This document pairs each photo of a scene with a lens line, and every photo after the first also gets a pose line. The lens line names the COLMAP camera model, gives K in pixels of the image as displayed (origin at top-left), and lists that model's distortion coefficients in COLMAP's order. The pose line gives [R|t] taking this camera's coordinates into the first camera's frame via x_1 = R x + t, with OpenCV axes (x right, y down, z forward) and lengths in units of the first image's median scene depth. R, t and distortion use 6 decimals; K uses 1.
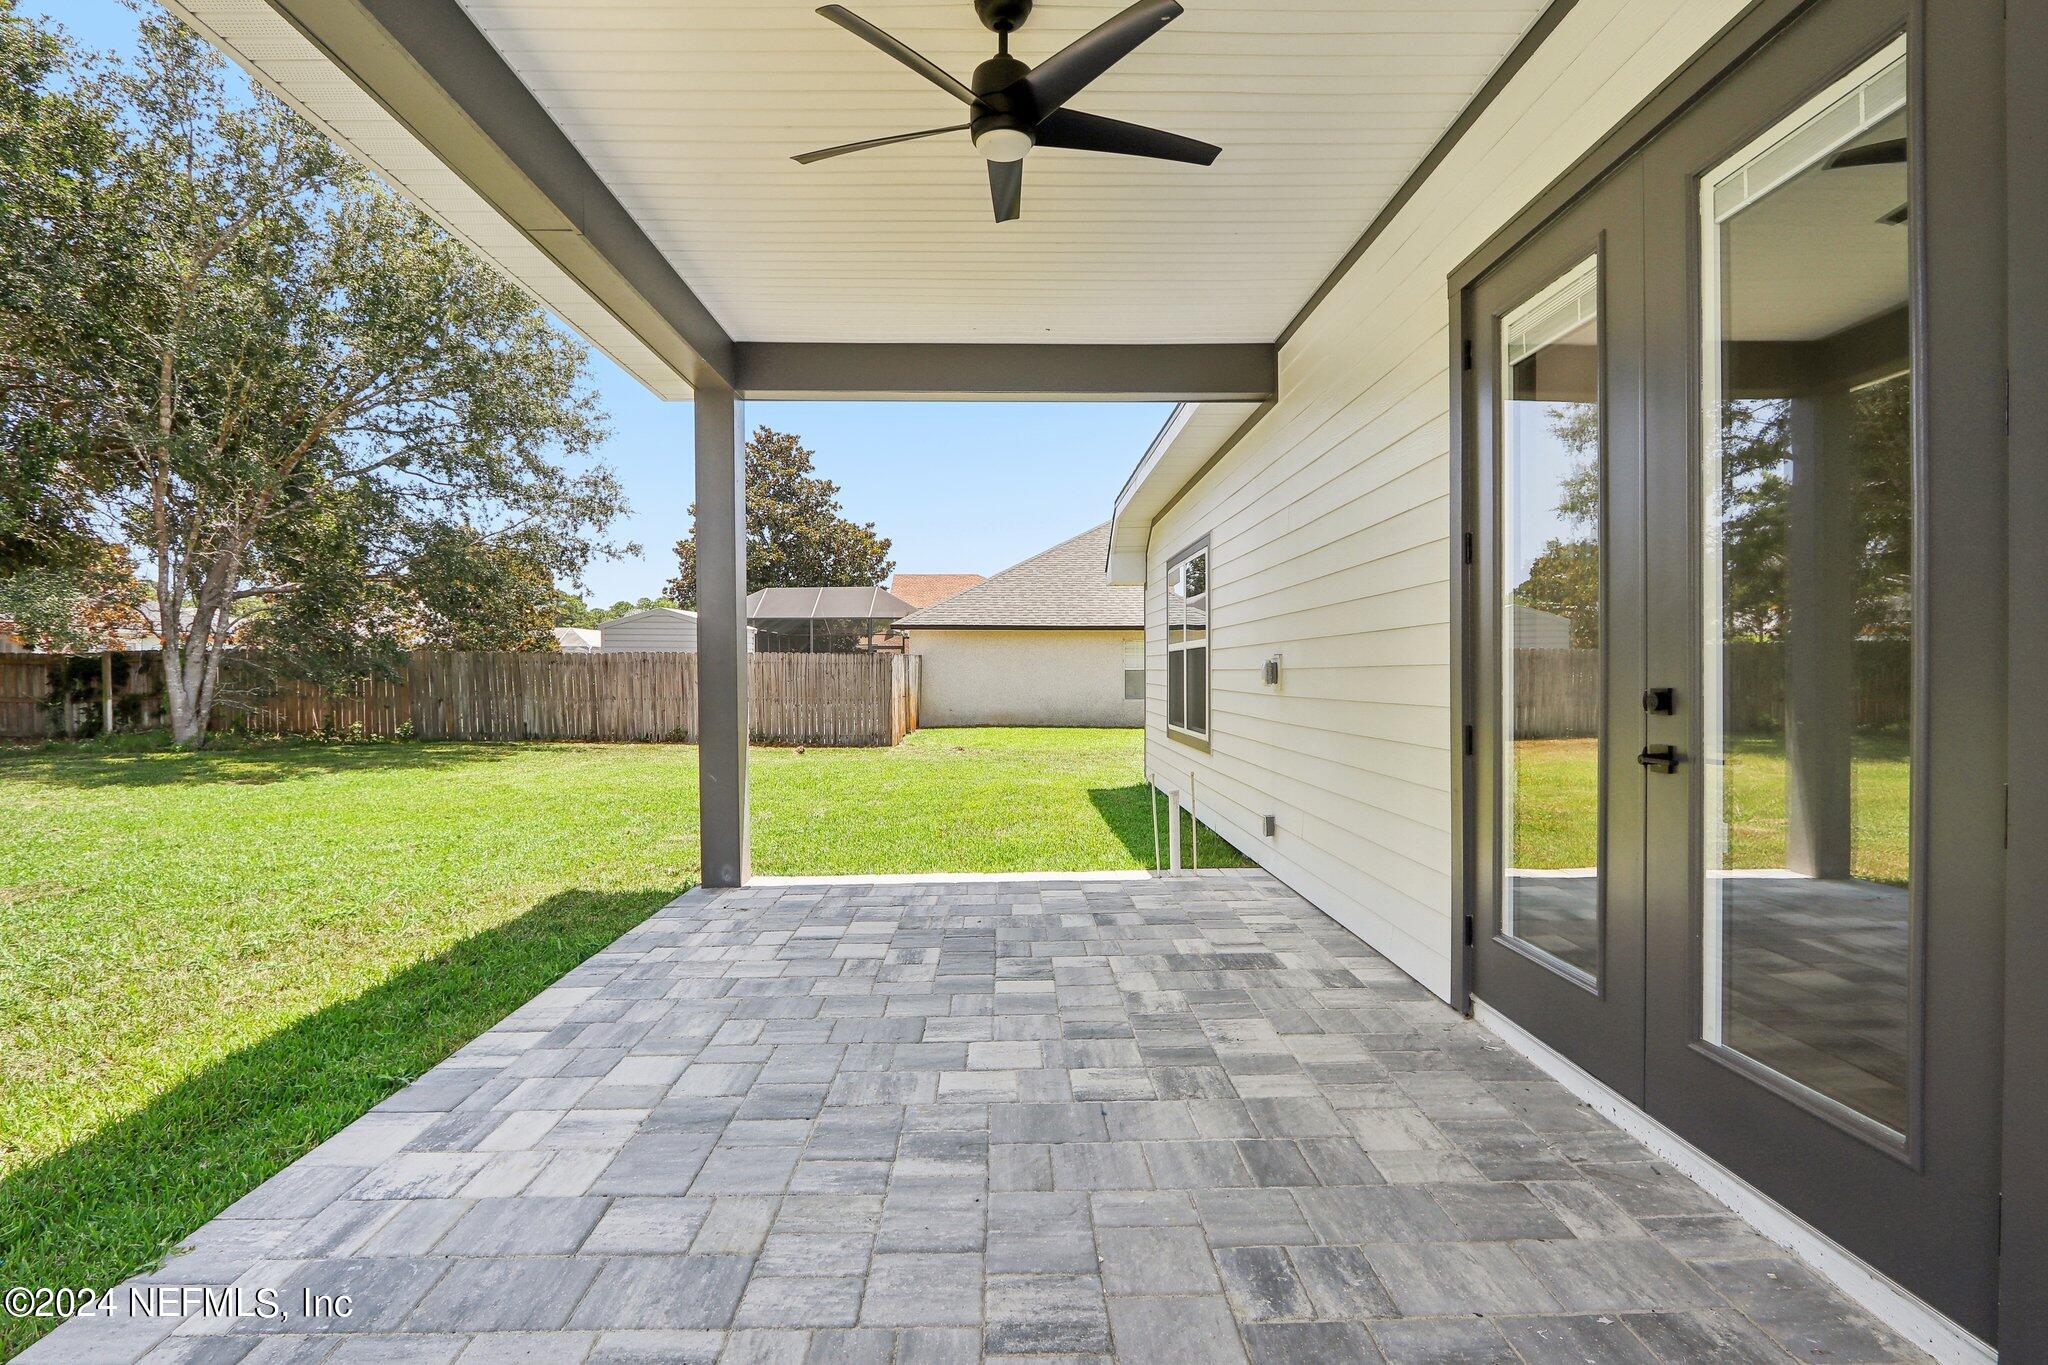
lens RADIAL K [[975.1, 0, 1004.8], [0, 975.1, 685.5], [0, 0, 1]] dist [-0.015594, 0.002059]
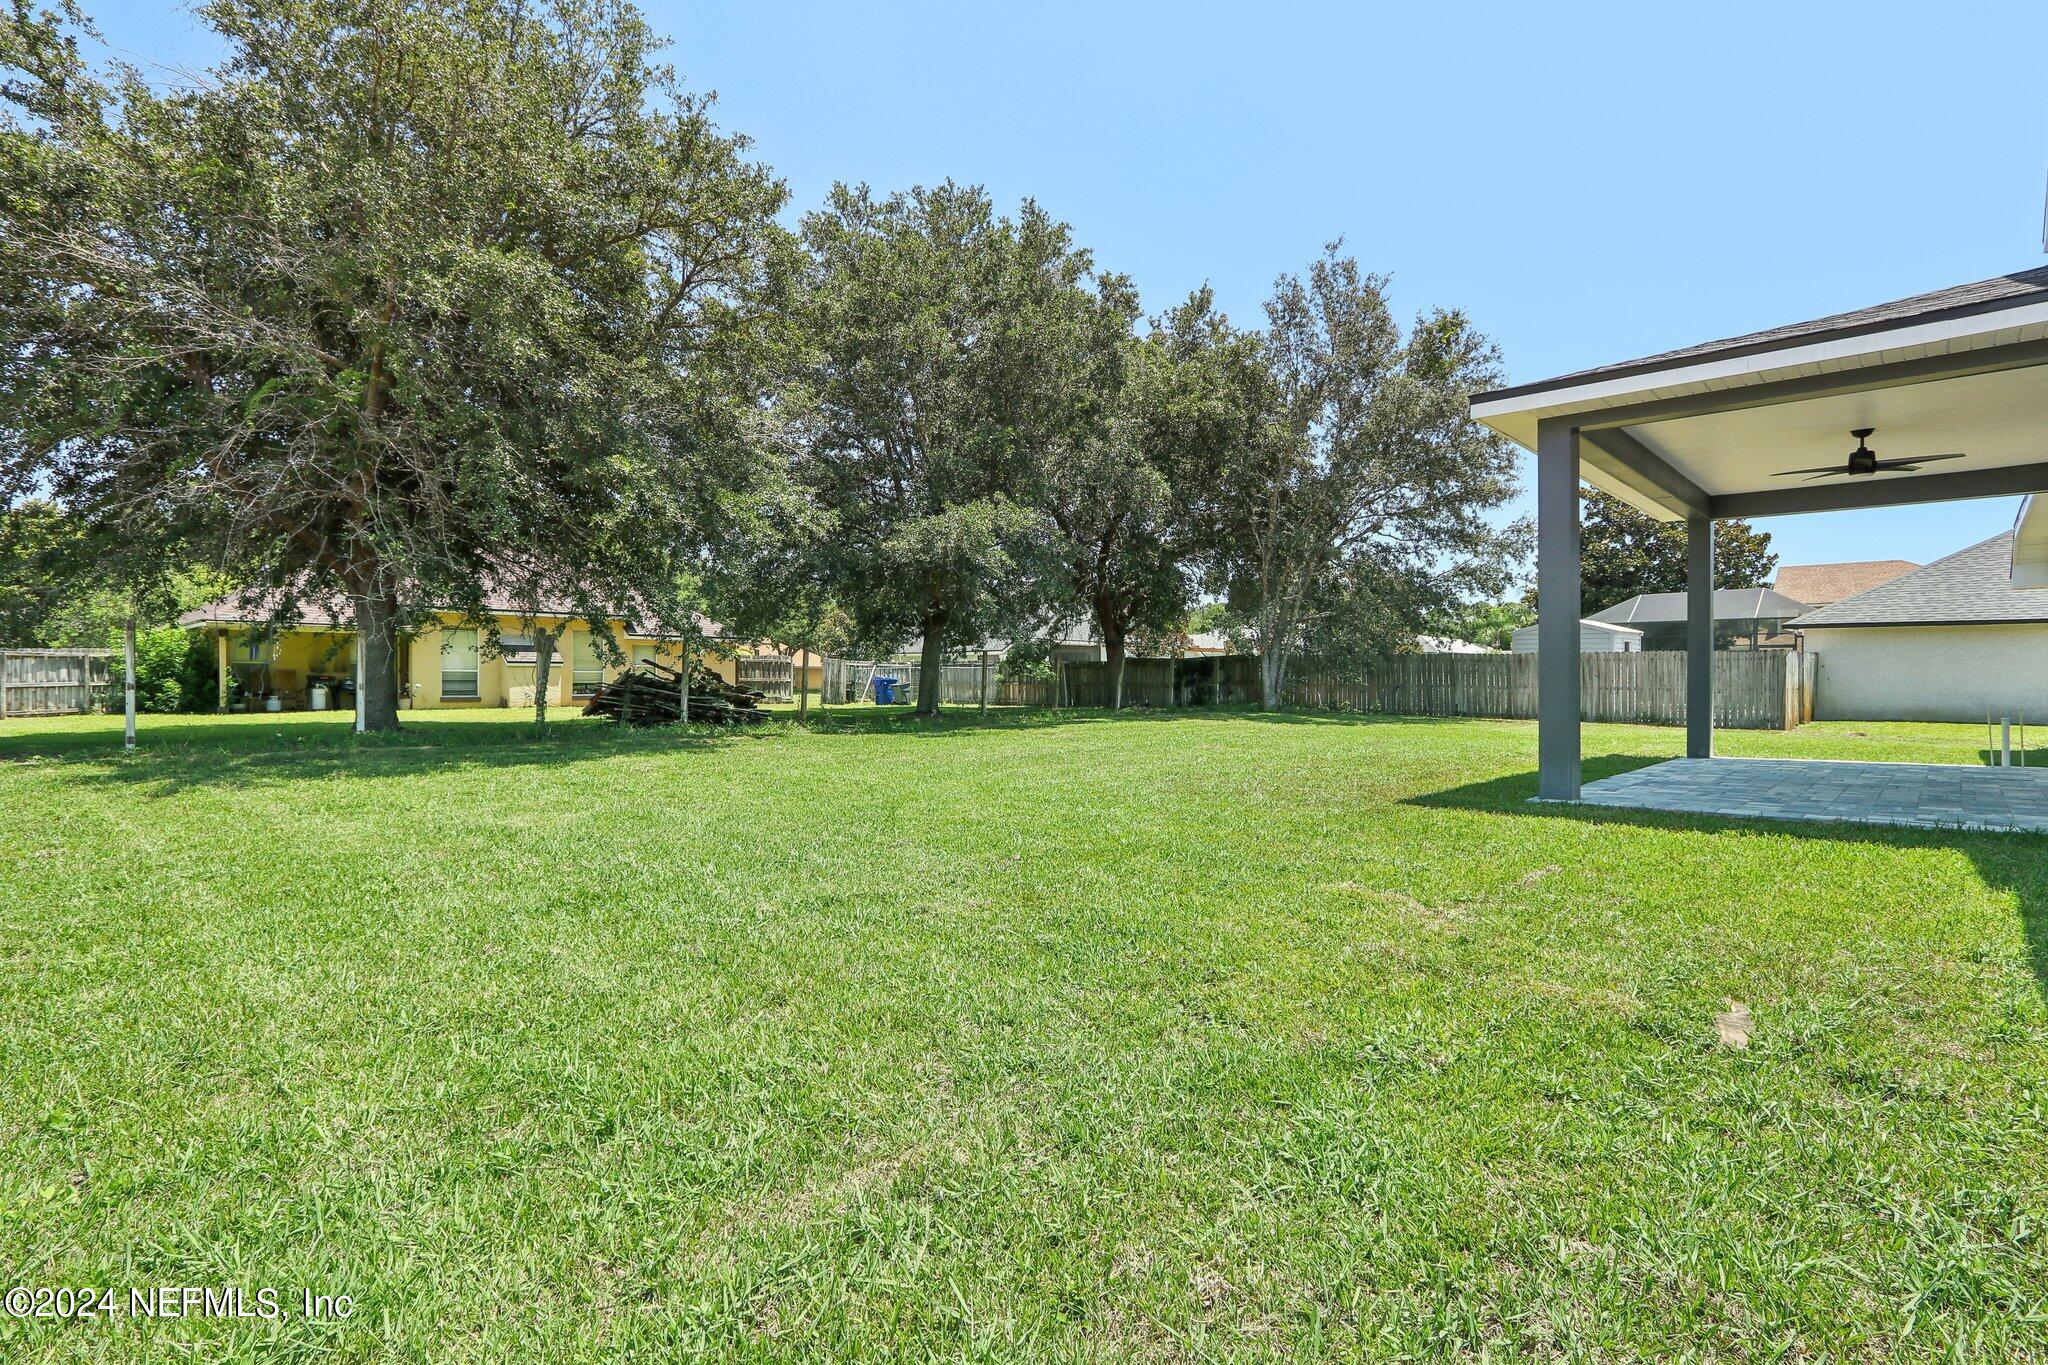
lens RADIAL K [[975.1, 0, 1004.8], [0, 975.1, 685.5], [0, 0, 1]] dist [-0.015594, 0.002059]
pose [[0.709118, 0.009024, -0.705033, 0.031566], [-0.013130, 0.999914, -0.000408, 0.019293], [0.704968, 0.009546, 0.709175, -0.415329]]
